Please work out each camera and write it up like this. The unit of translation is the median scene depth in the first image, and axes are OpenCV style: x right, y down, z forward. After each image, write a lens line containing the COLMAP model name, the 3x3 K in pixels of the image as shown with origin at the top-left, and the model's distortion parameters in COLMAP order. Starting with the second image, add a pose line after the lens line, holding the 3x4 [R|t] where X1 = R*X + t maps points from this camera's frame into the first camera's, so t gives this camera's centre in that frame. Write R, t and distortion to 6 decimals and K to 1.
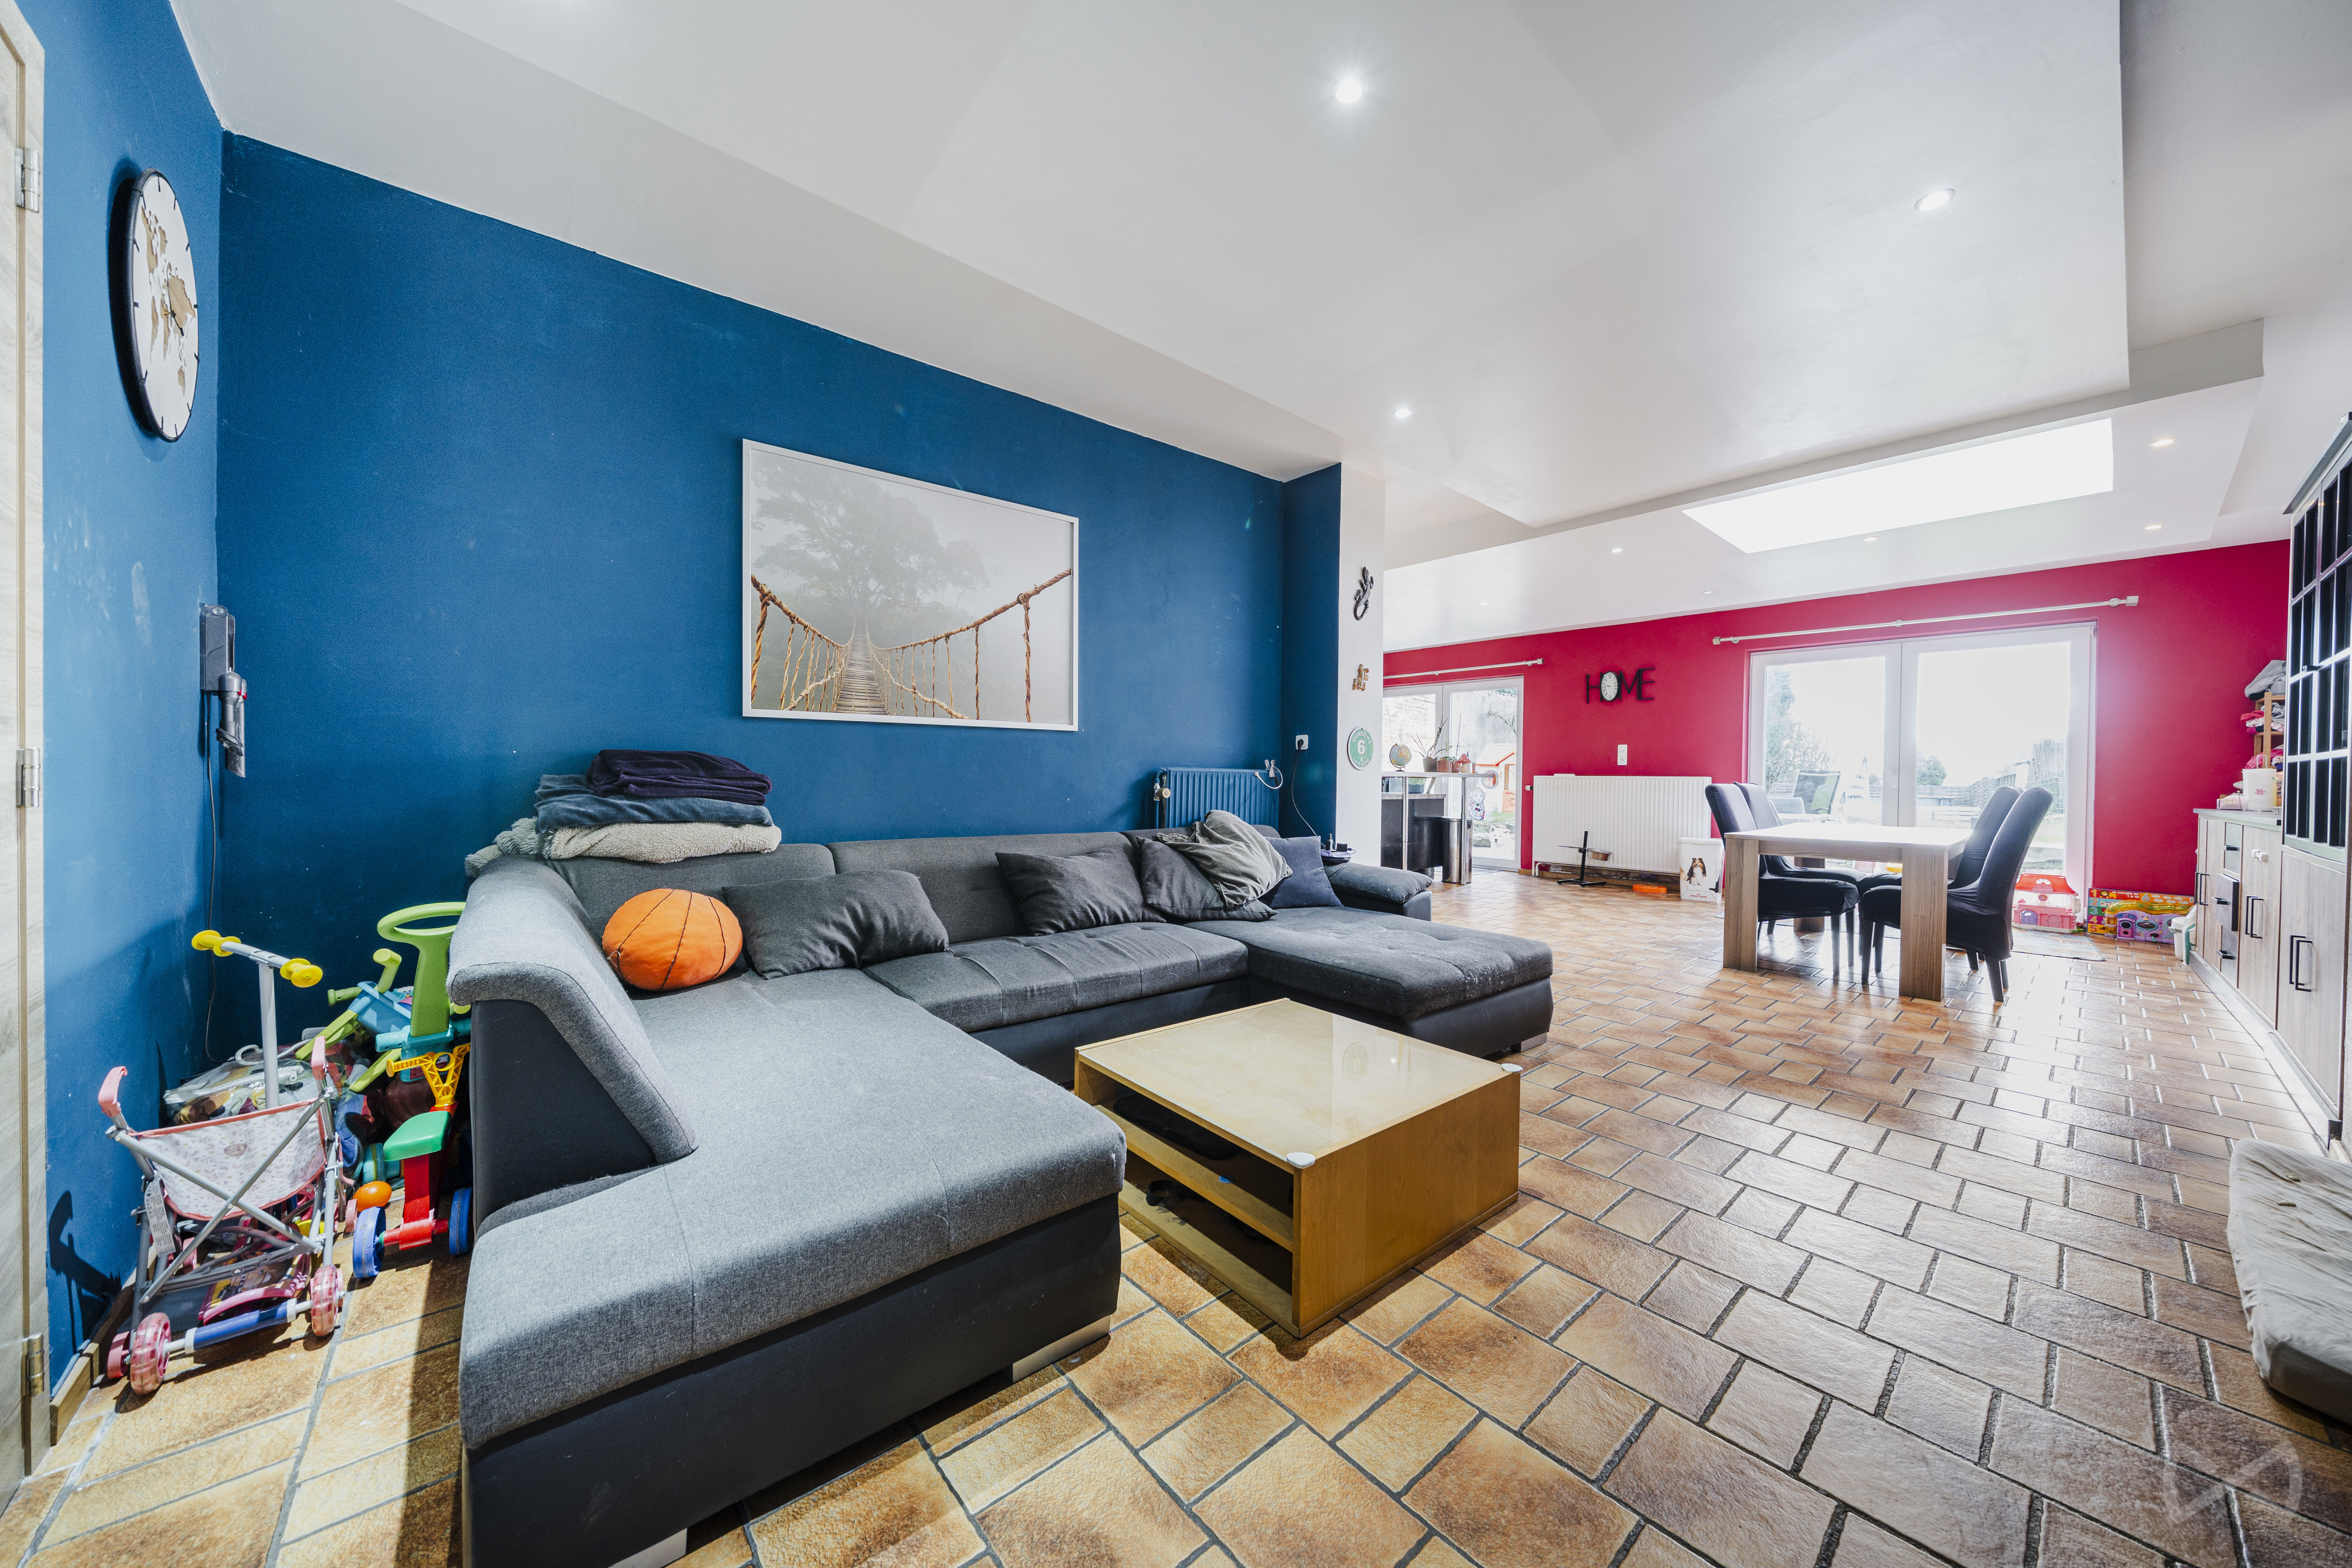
lens RADIAL K [[807.0, 0, 1194.6], [0, 807.0, 784.2], [0, 0, 1]] dist [-0.002369, -0.000973]
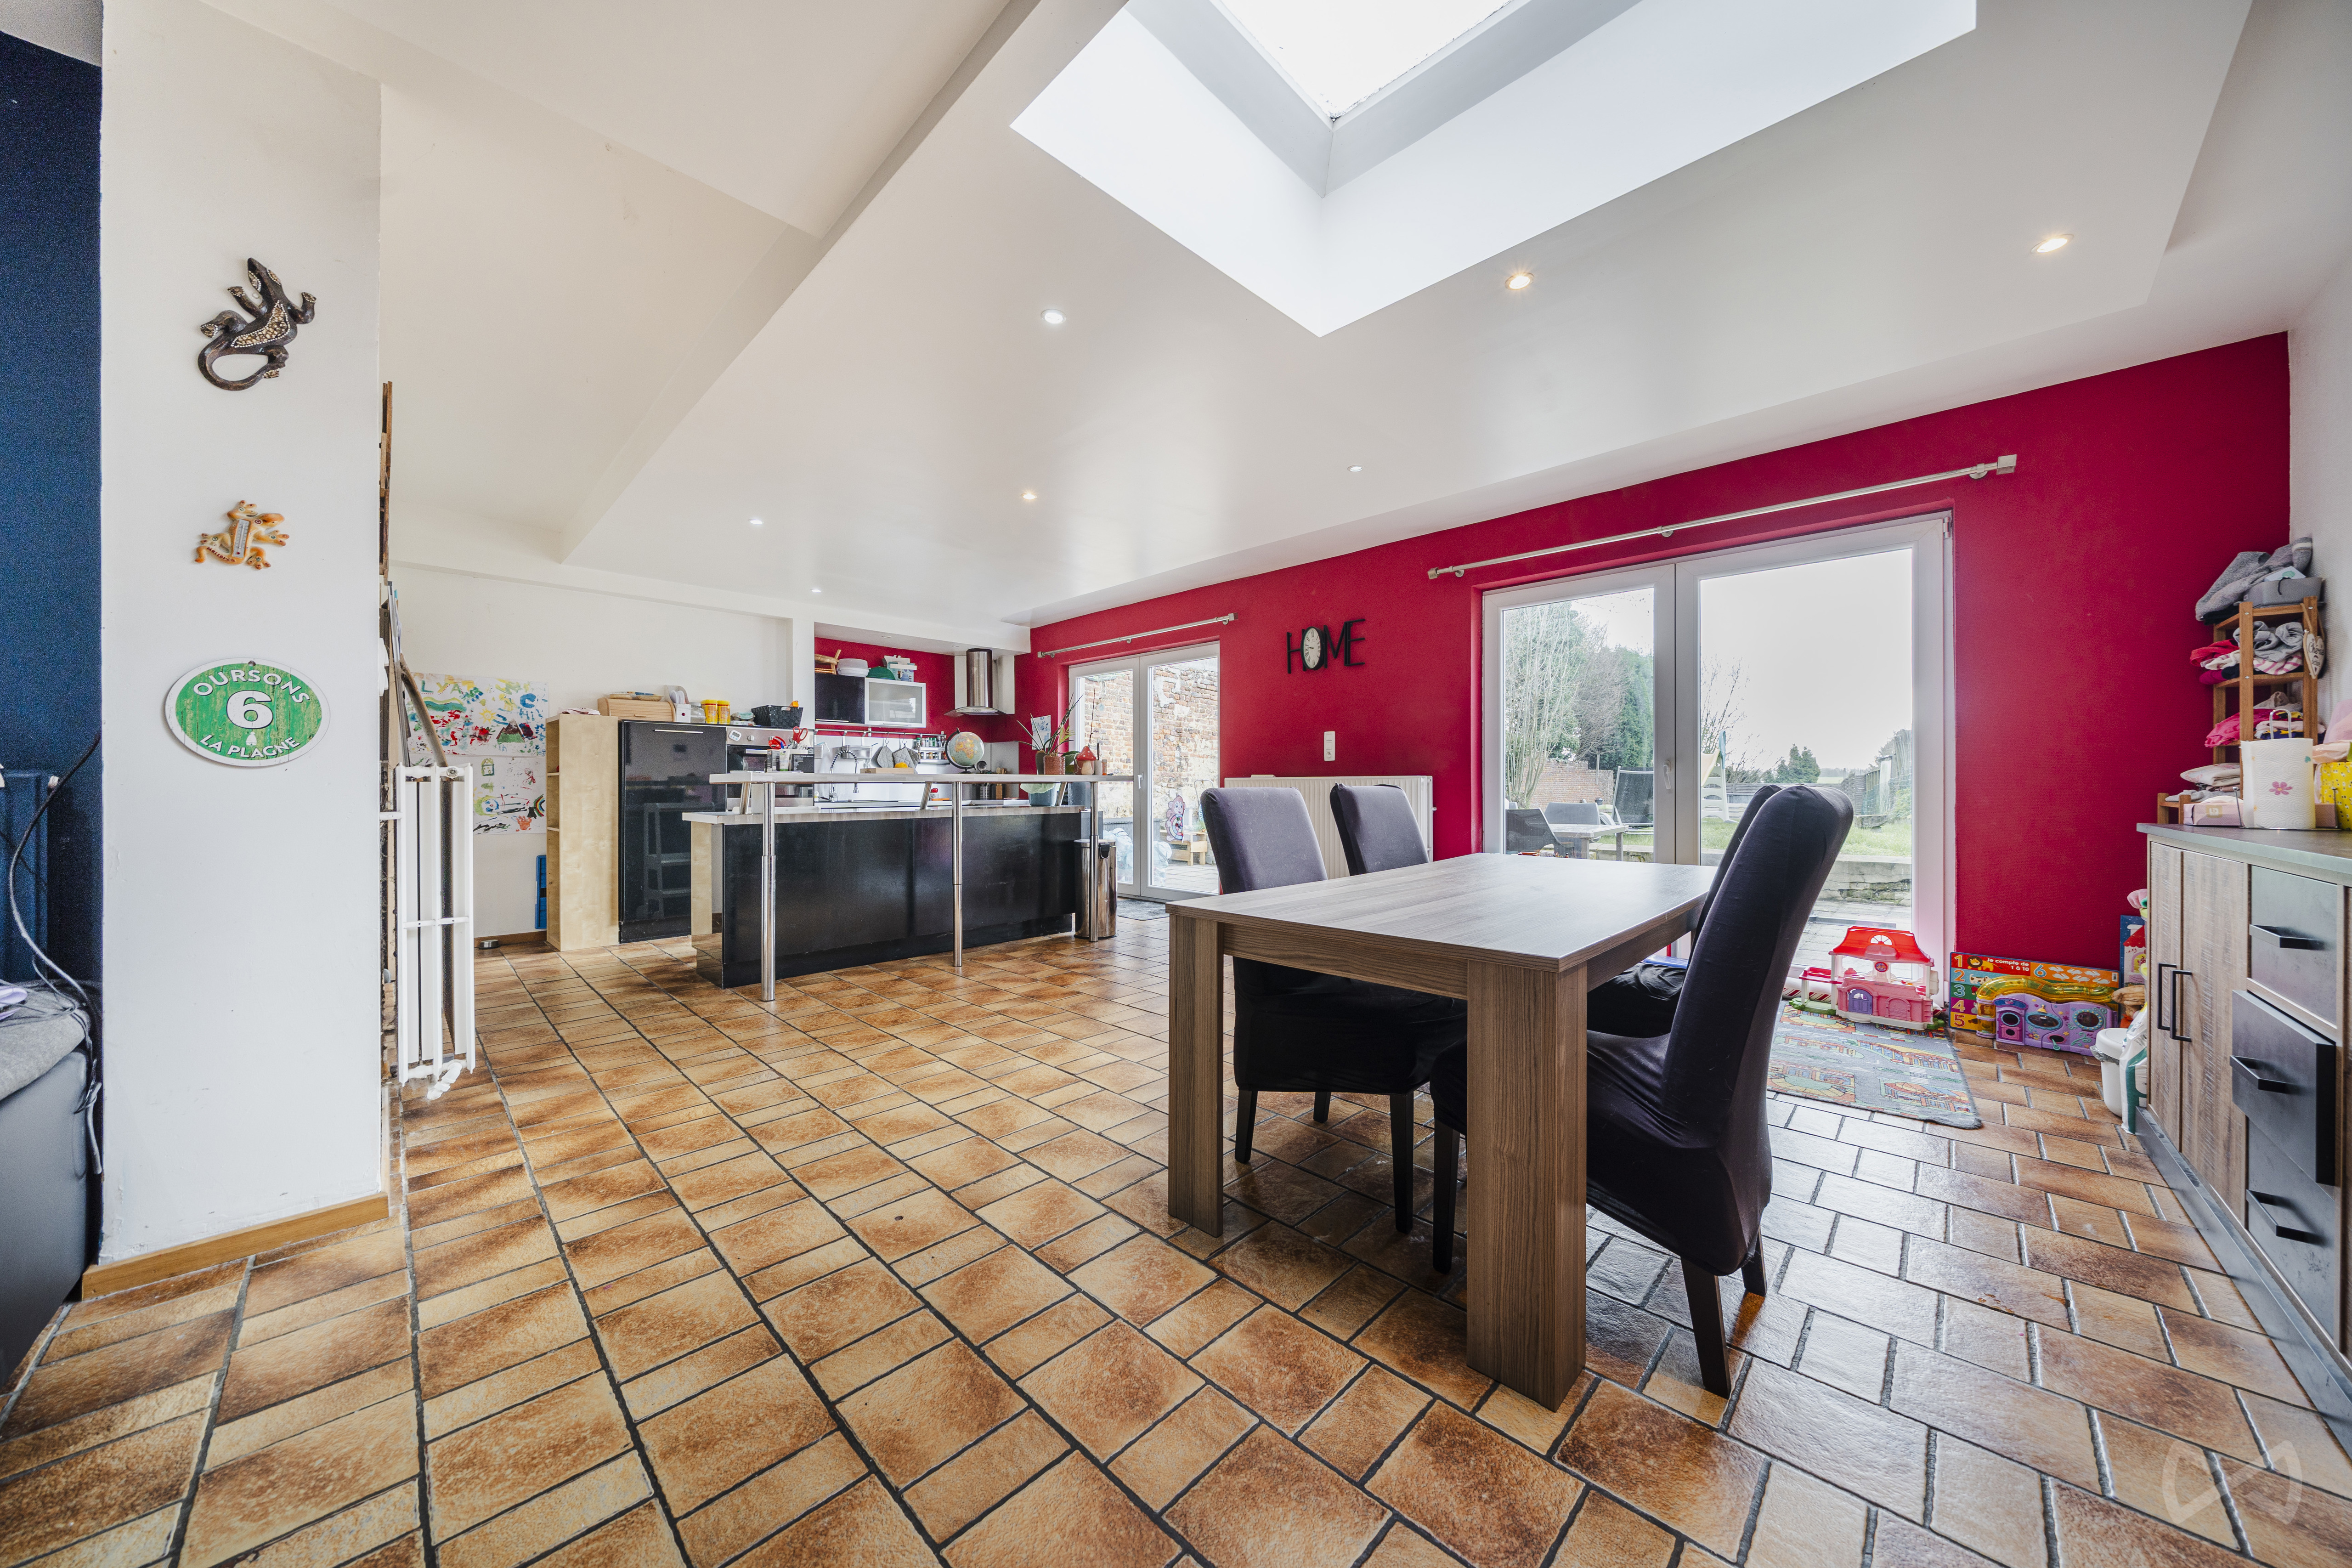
lens RADIAL K [[807.0, 0, 1199.7], [0, 807.0, 779.7], [0, 0, 1]] dist [-0.002369, -0.000973]
pose [[0.996346, -0.013728, 0.084298, 0.507829], [0.014943, 0.999793, -0.013798, 0.000570], [-0.084091, 0.015008, 0.996345, 0.448765]]
